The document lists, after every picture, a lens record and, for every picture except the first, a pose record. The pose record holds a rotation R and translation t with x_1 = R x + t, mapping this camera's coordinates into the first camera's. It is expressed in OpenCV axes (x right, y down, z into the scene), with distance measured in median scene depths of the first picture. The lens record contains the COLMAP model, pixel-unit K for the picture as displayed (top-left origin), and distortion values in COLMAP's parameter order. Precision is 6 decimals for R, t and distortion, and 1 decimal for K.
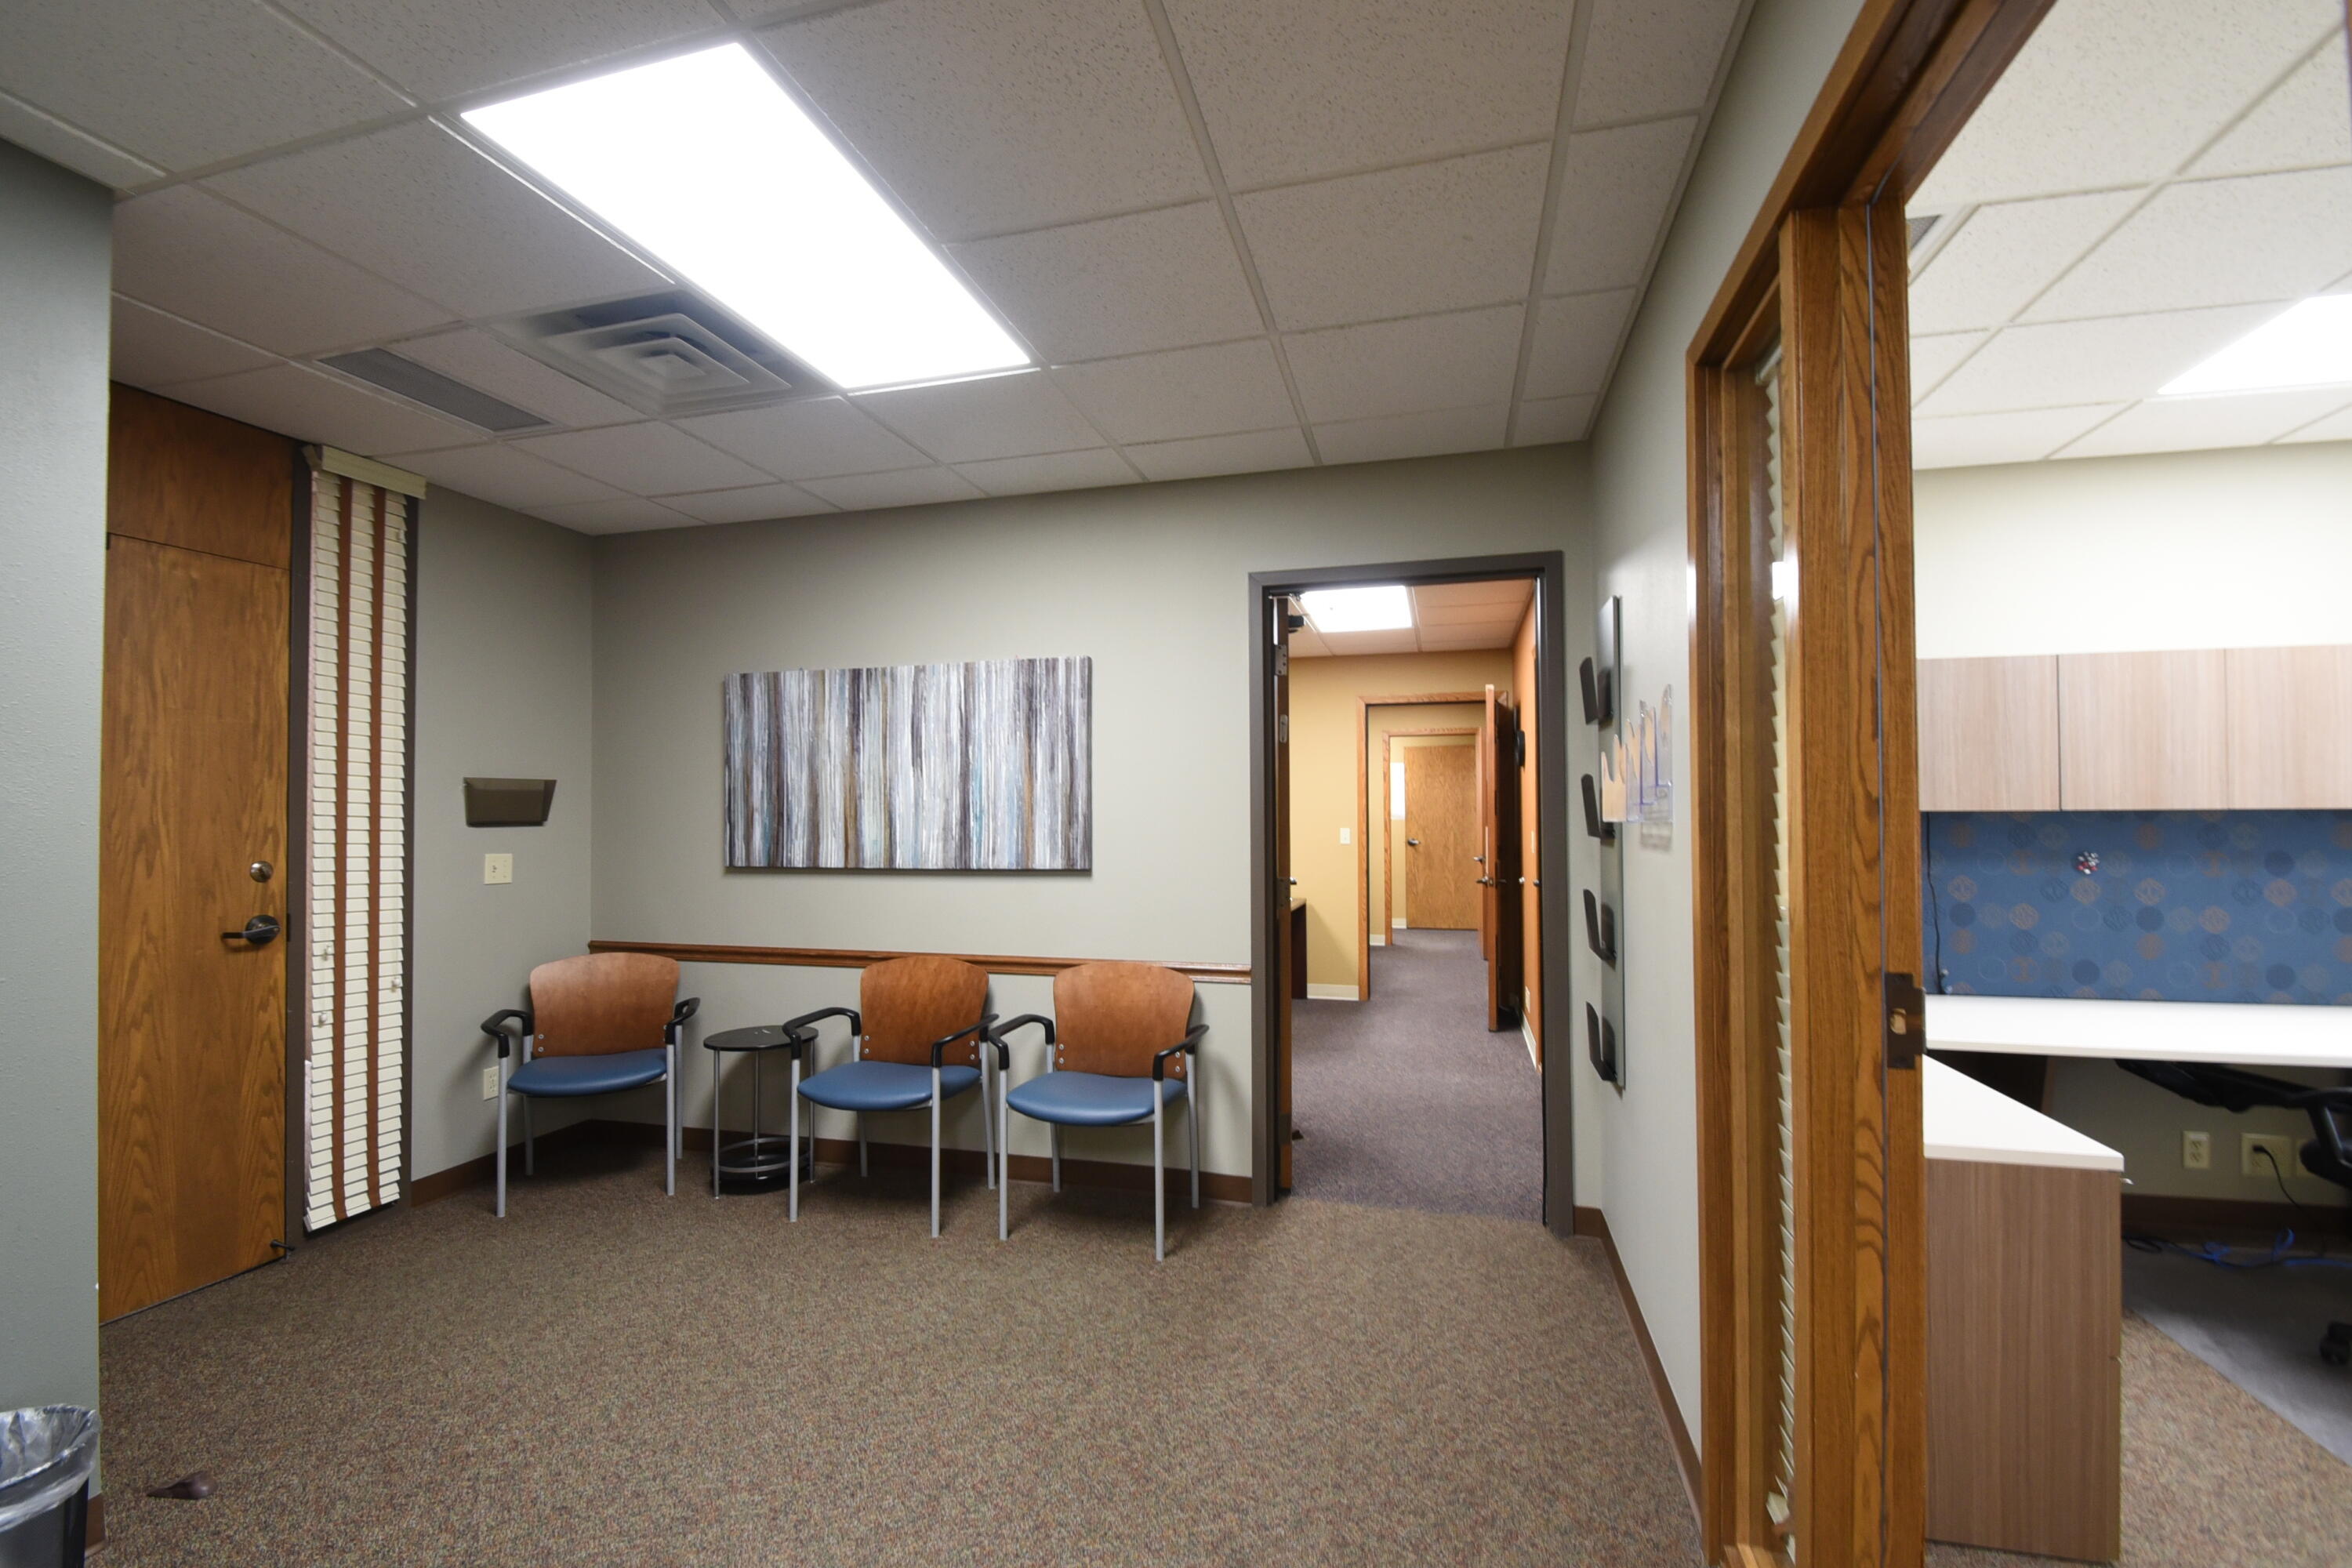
lens RADIAL K [[1043.2, 0, 1160.9], [0, 1043.2, 794.9], [0, 0, 1]] dist [0.000547, -0.008474]
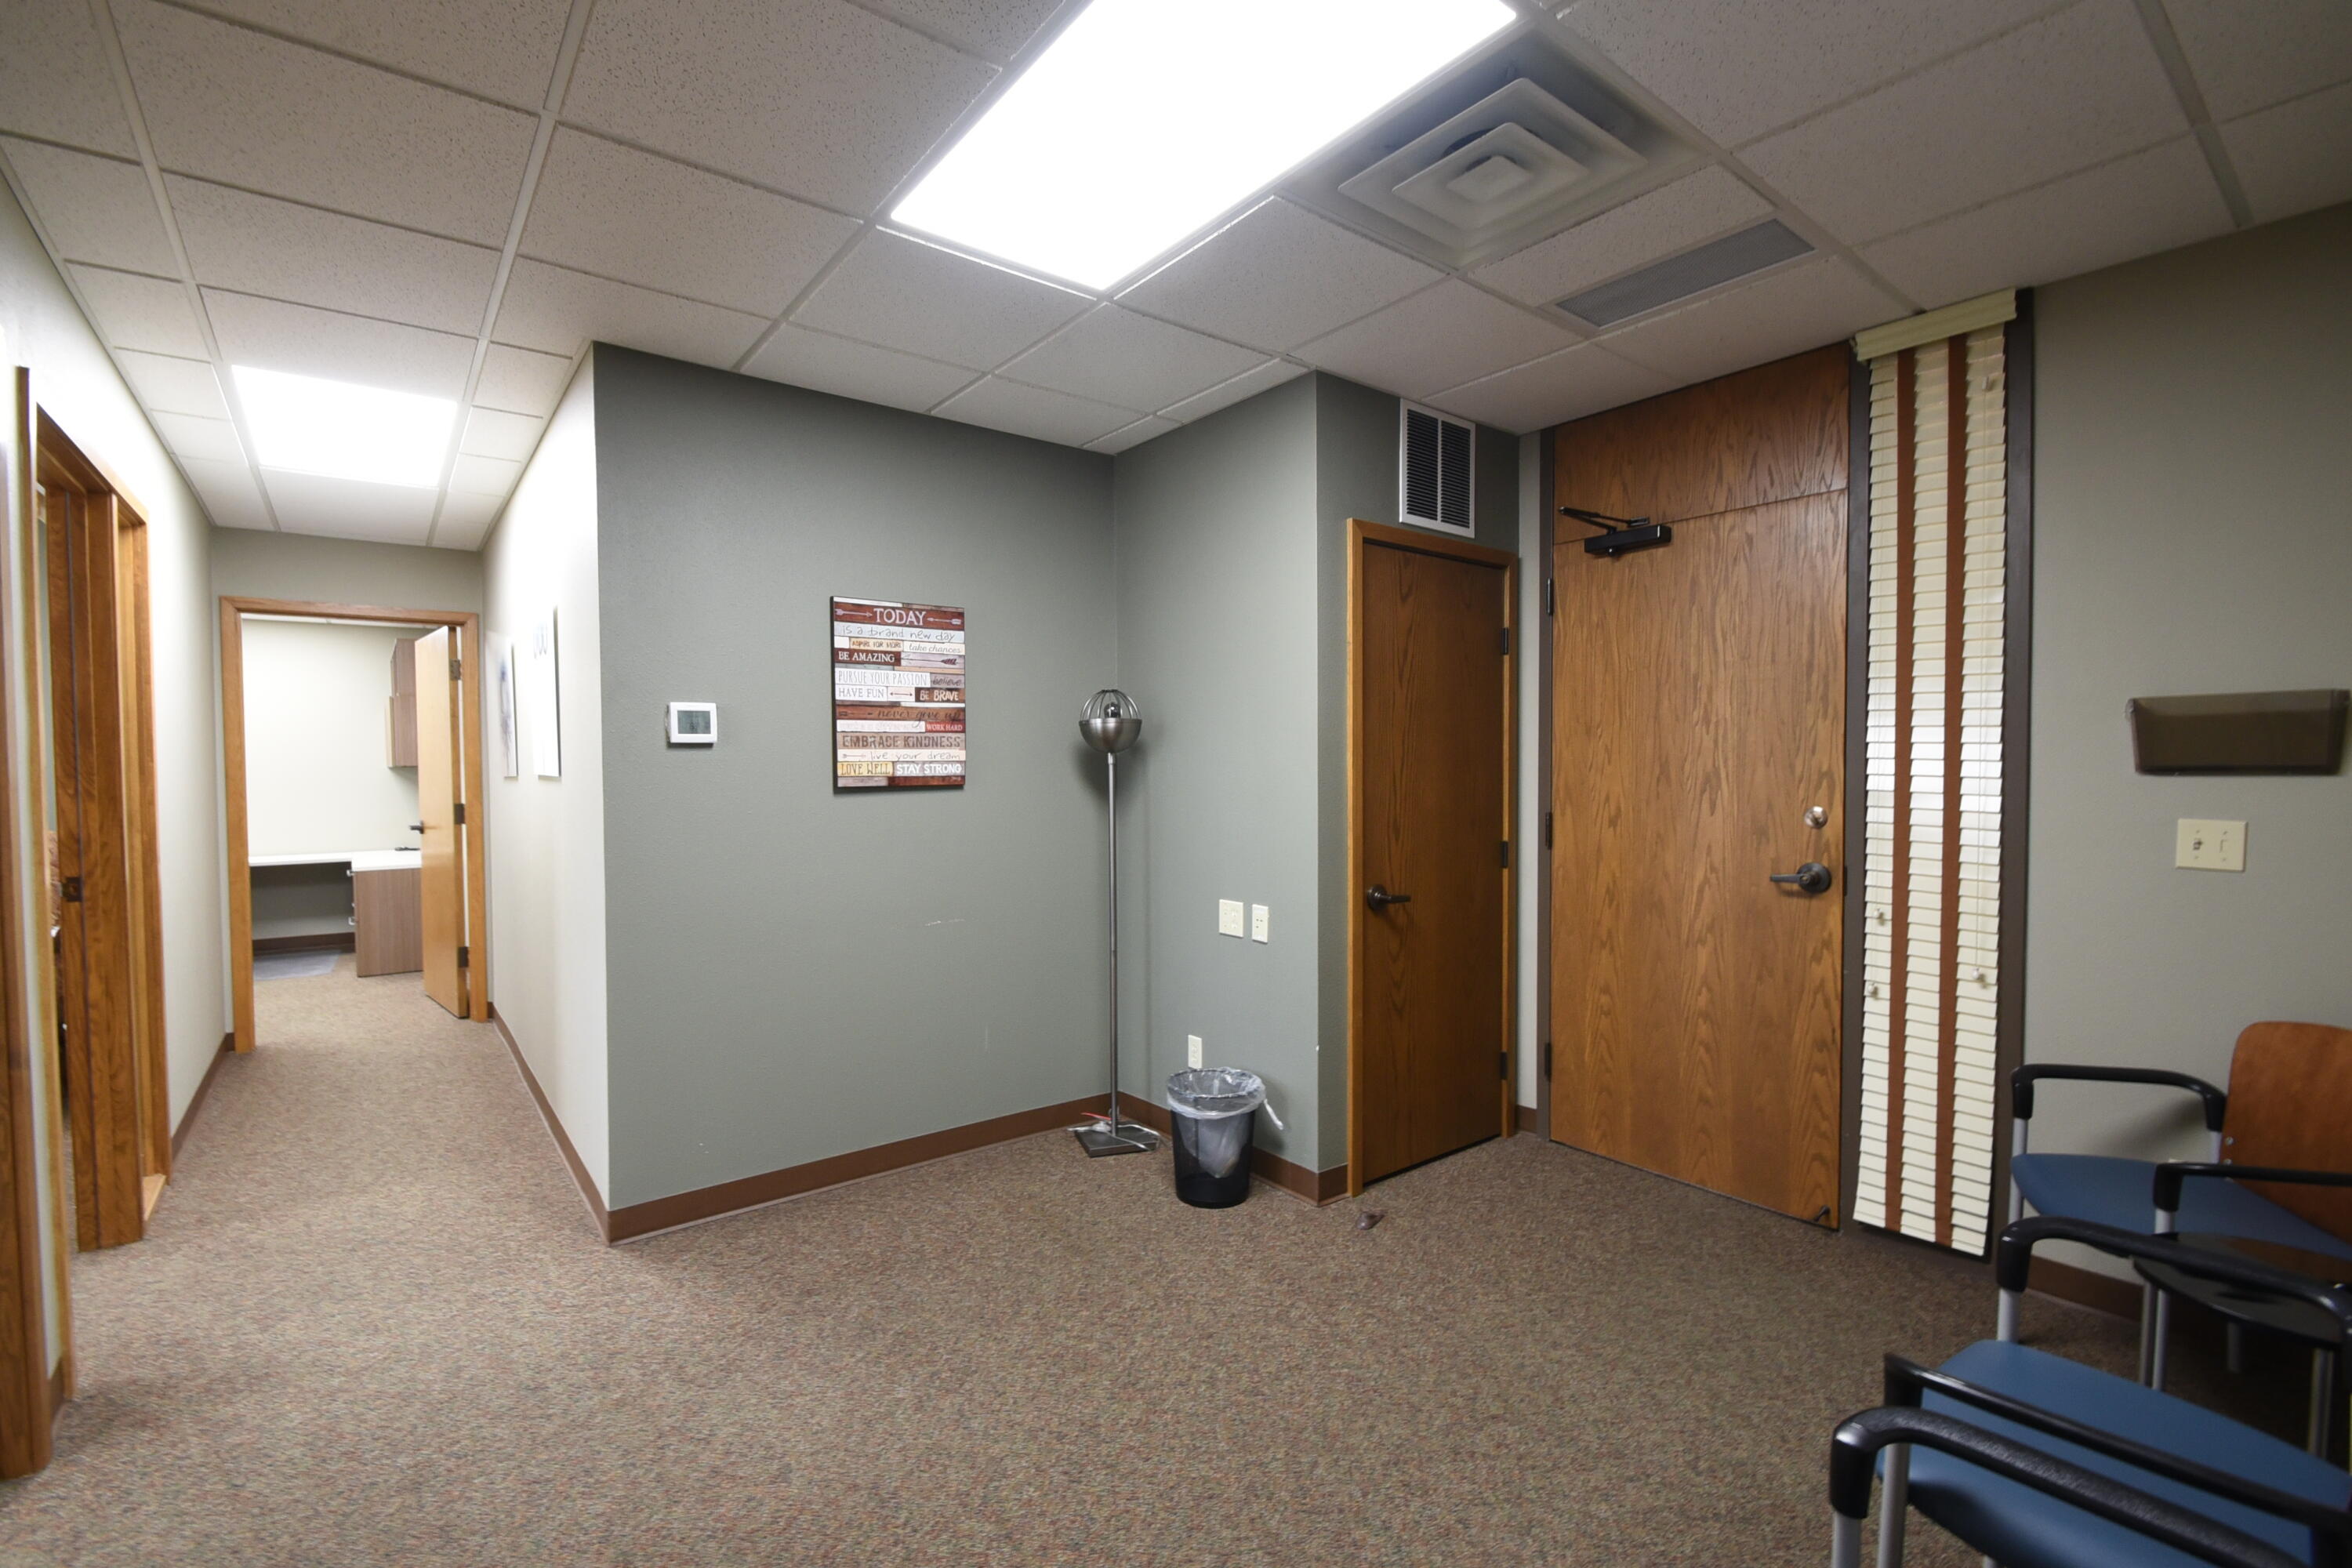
lens RADIAL K [[1043.2, 0, 1160.9], [0, 1043.2, 794.9], [0, 0, 1]] dist [0.000547, -0.008474]
pose [[-0.609688, 0.028508, -0.792129, 0.260420], [0.022971, 0.999569, 0.018293, 0.021475], [0.792309, -0.007043, -0.610080, 1.099989]]
